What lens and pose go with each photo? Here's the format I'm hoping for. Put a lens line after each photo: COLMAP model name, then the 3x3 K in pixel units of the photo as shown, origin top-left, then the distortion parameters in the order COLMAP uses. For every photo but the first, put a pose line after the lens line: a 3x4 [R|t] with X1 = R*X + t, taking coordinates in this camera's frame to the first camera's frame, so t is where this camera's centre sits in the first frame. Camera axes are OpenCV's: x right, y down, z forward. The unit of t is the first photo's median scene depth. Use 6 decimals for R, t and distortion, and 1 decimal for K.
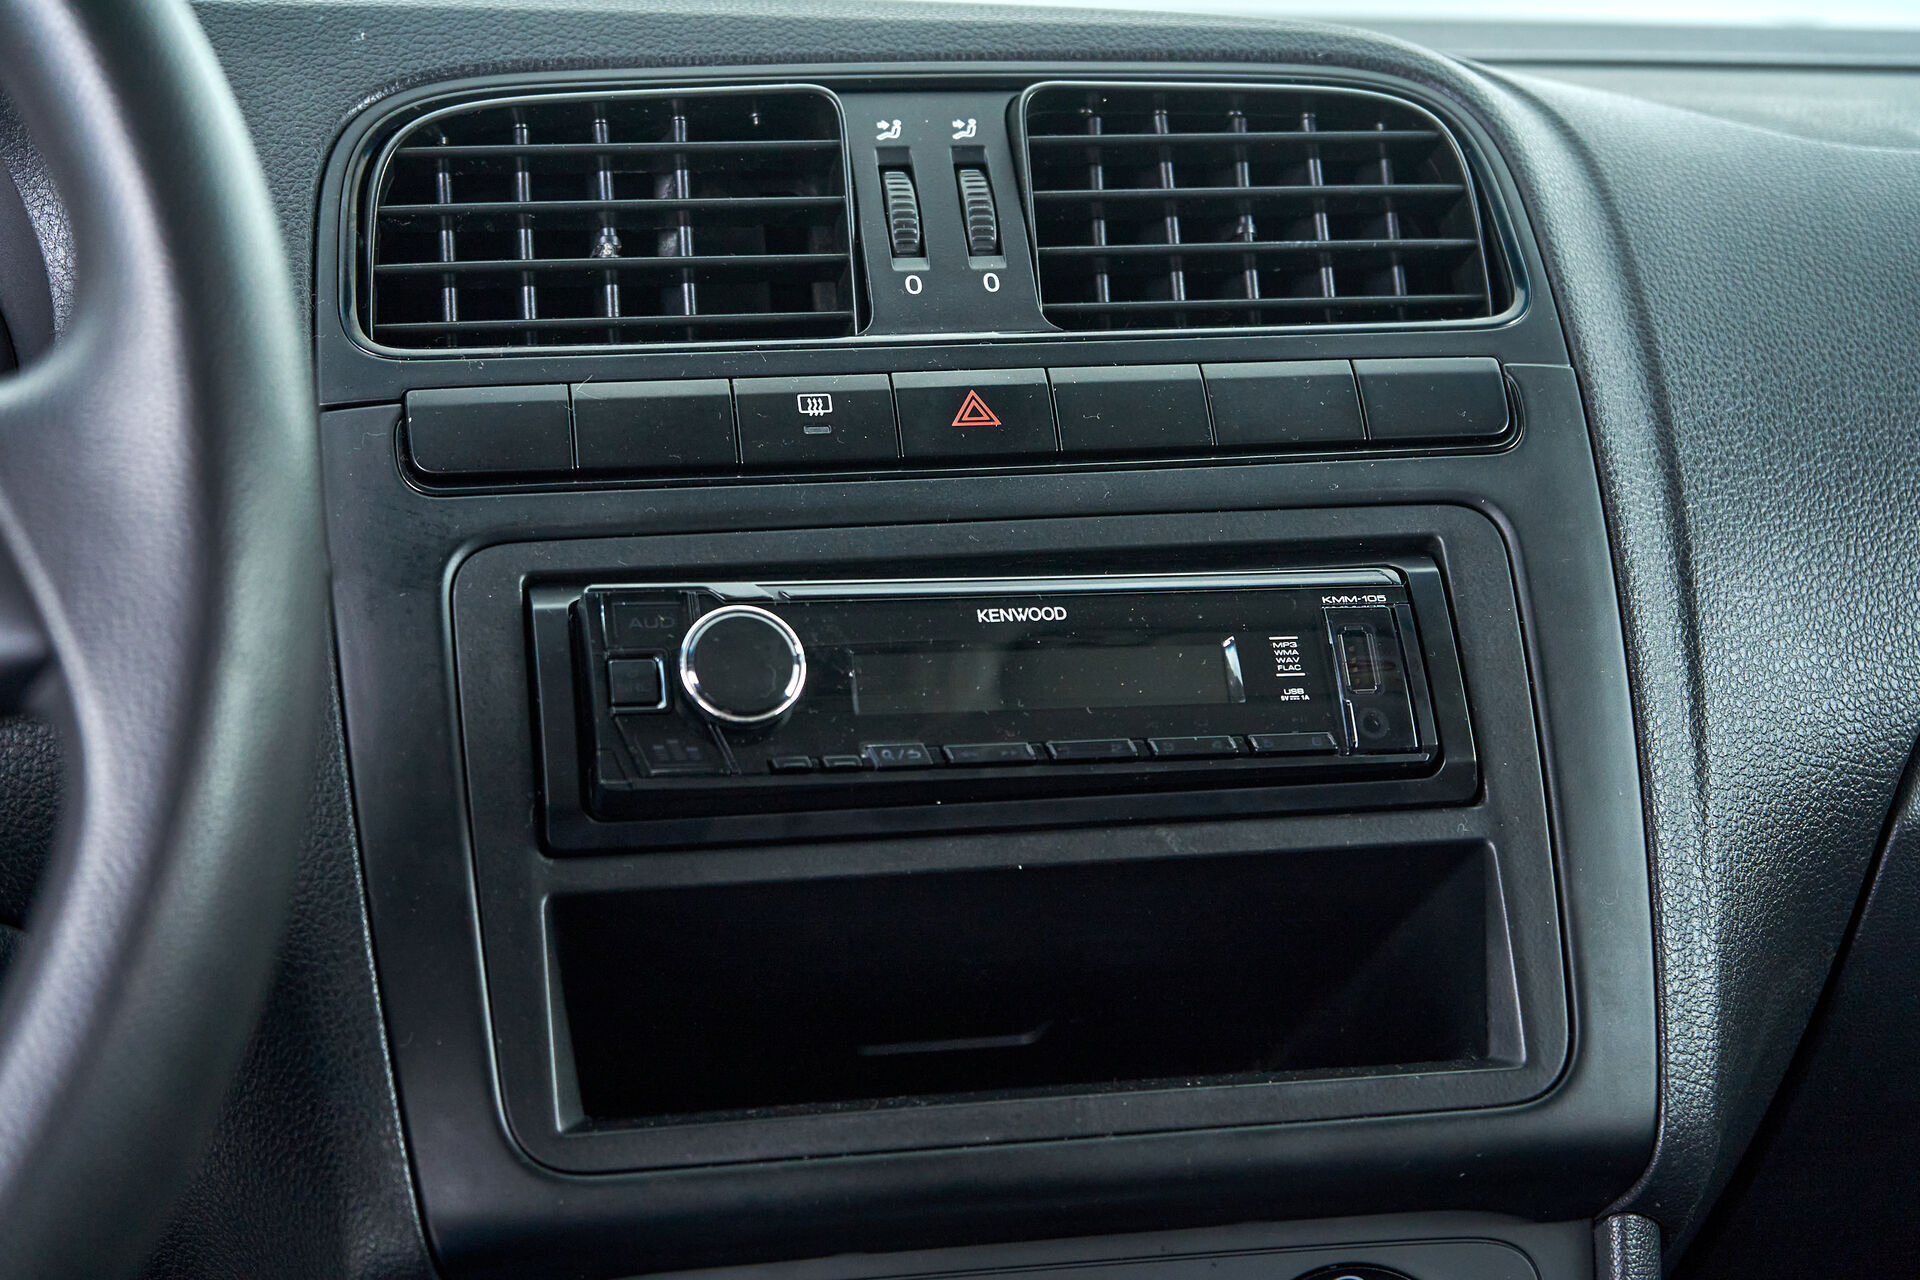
lens RADIAL K [[3246.7, 0, 957.5], [0, 3246.7, 659.7], [0, 0, 1]] dist [0.040215, 0.000000]
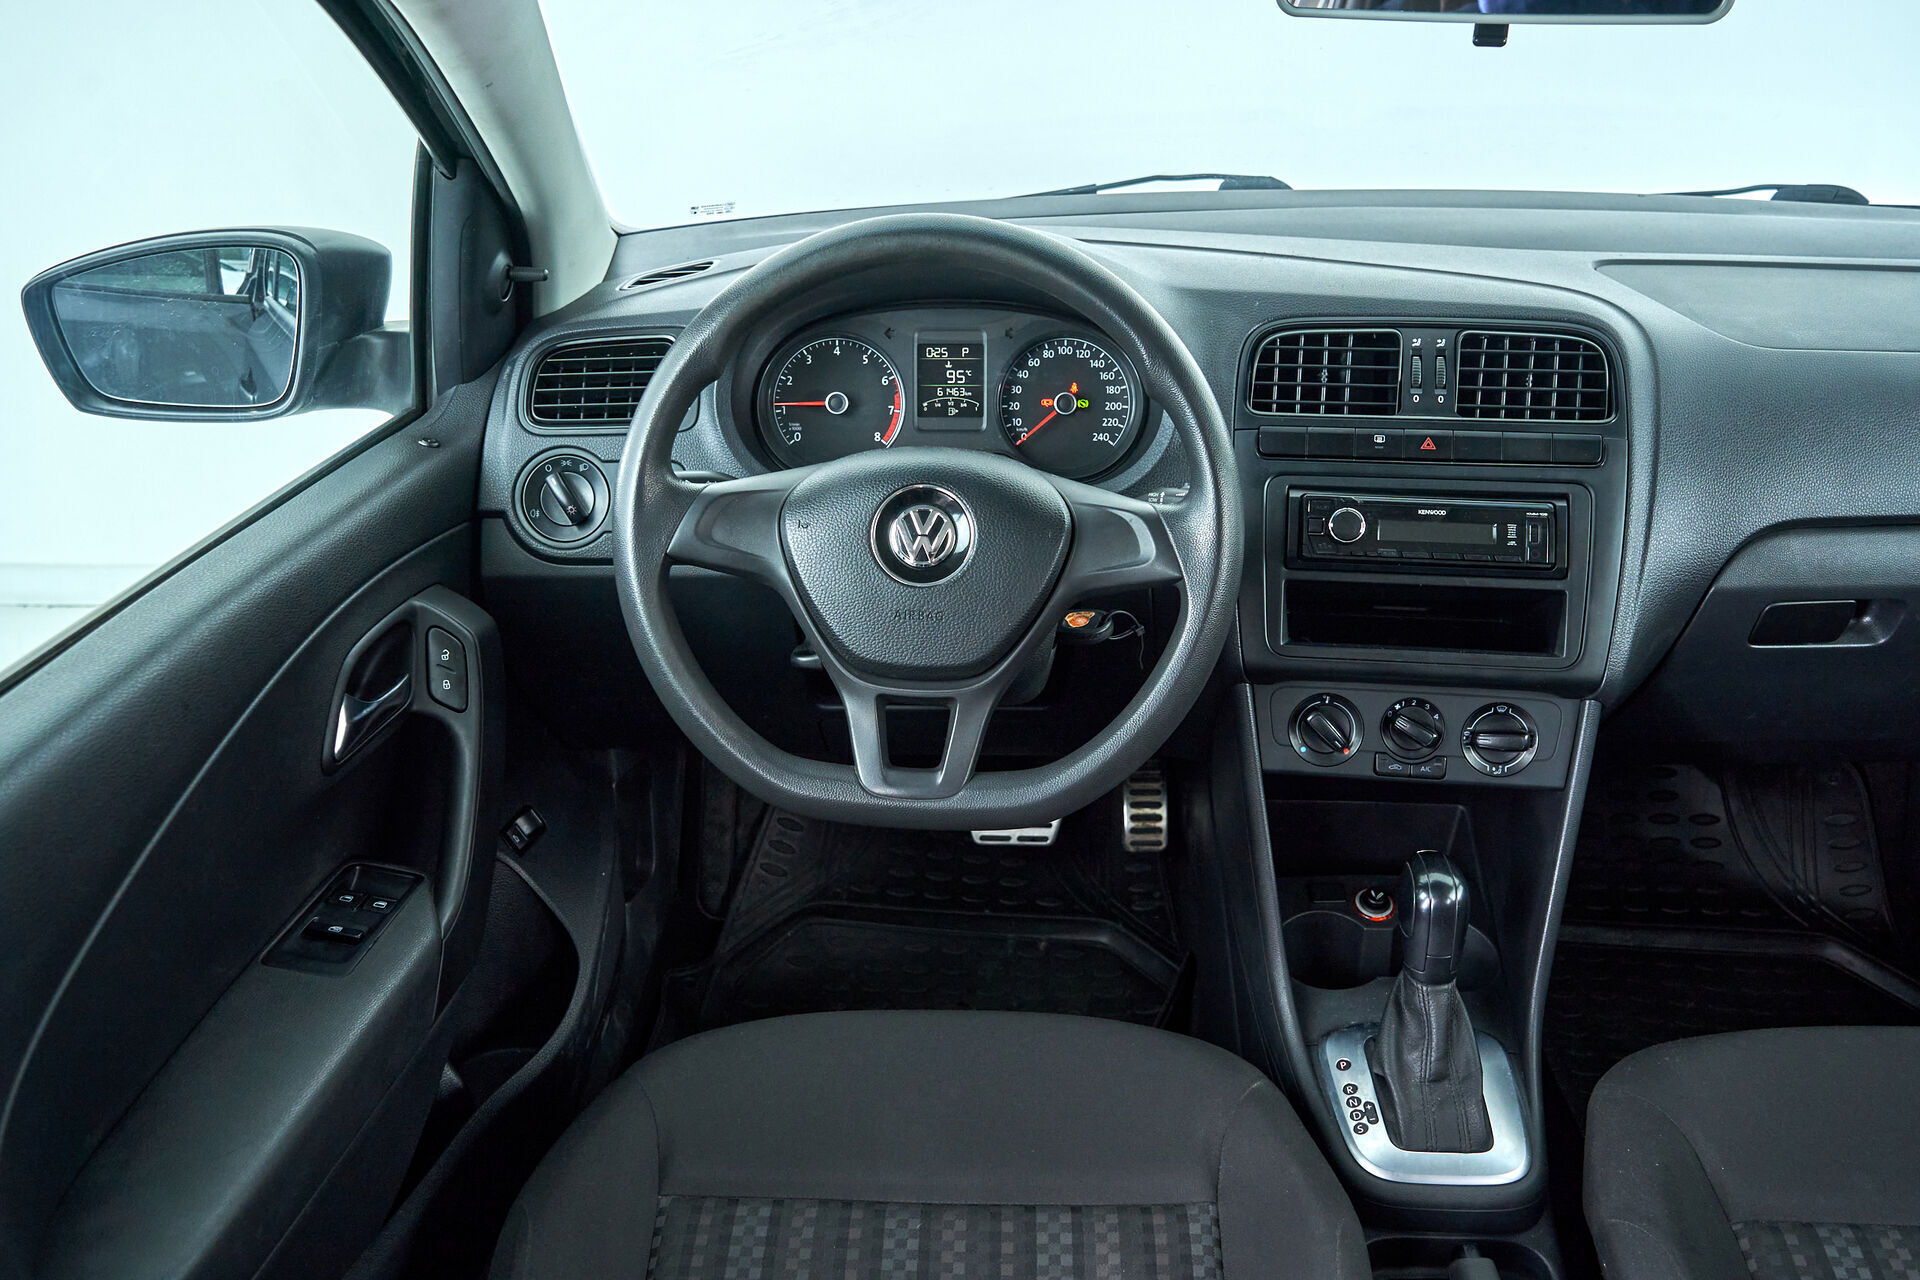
lens RADIAL K [[1559.1, 0, 962.3], [0, 1559.1, 637.6], [0, 0, 1]] dist [0.001700, -0.001186]
pose [[0.946540, 0.138242, -0.291464, 0.047420], [-0.048448, 0.954193, 0.295242, -0.343618], [0.318928, -0.265338, 0.909880, -0.686873]]
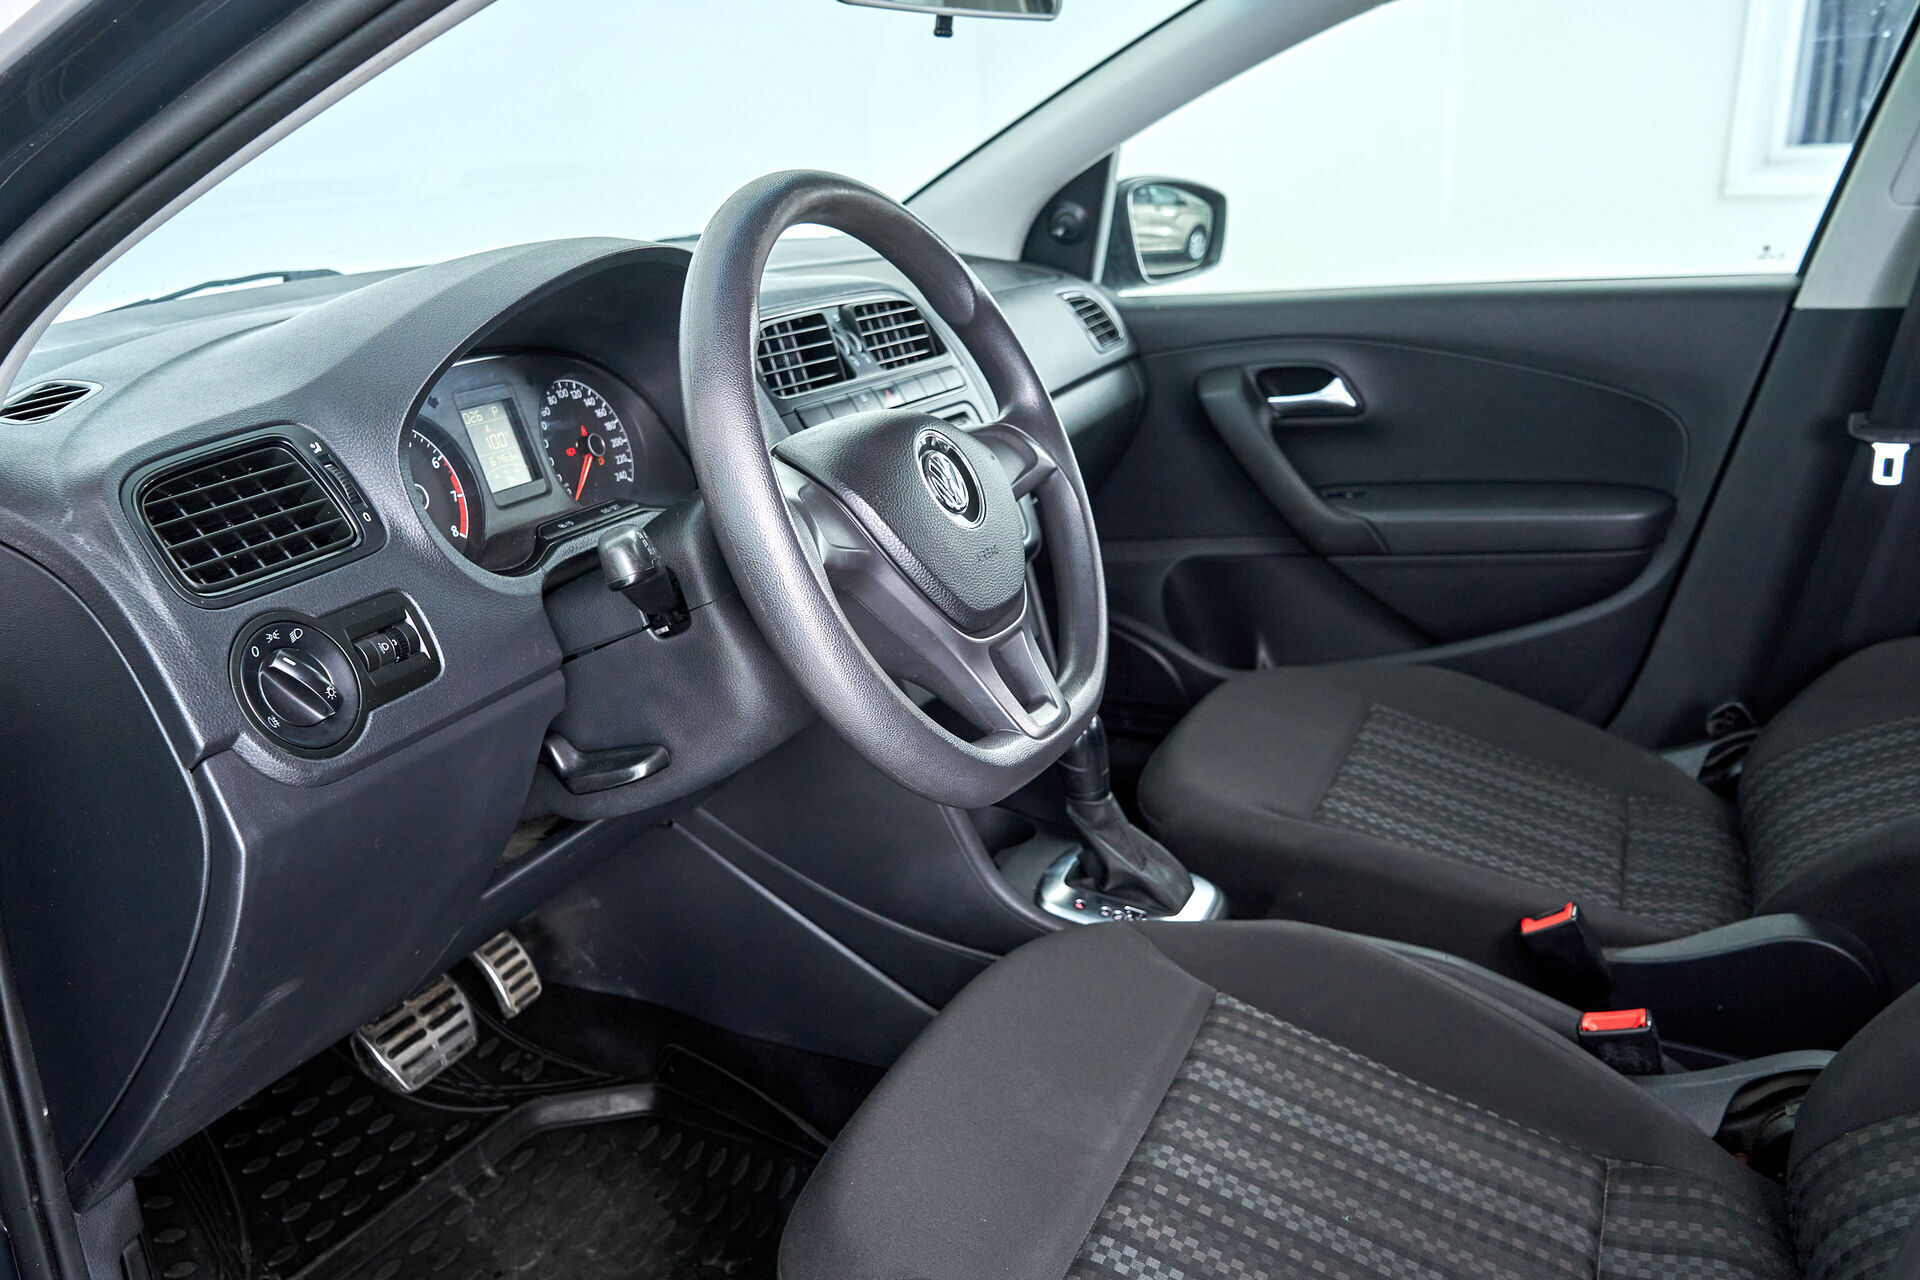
lens RADIAL K [[1559.1, 0, 952.0], [0, 1559.1, 640.5], [0, 0, 1]] dist [0.001700, -0.001186]
pose [[0.652067, -0.236706, 0.720263, -1.371402], [0.133659, 0.971024, 0.198112, -0.151941], [-0.746287, -0.032913, 0.664811, -0.307409]]
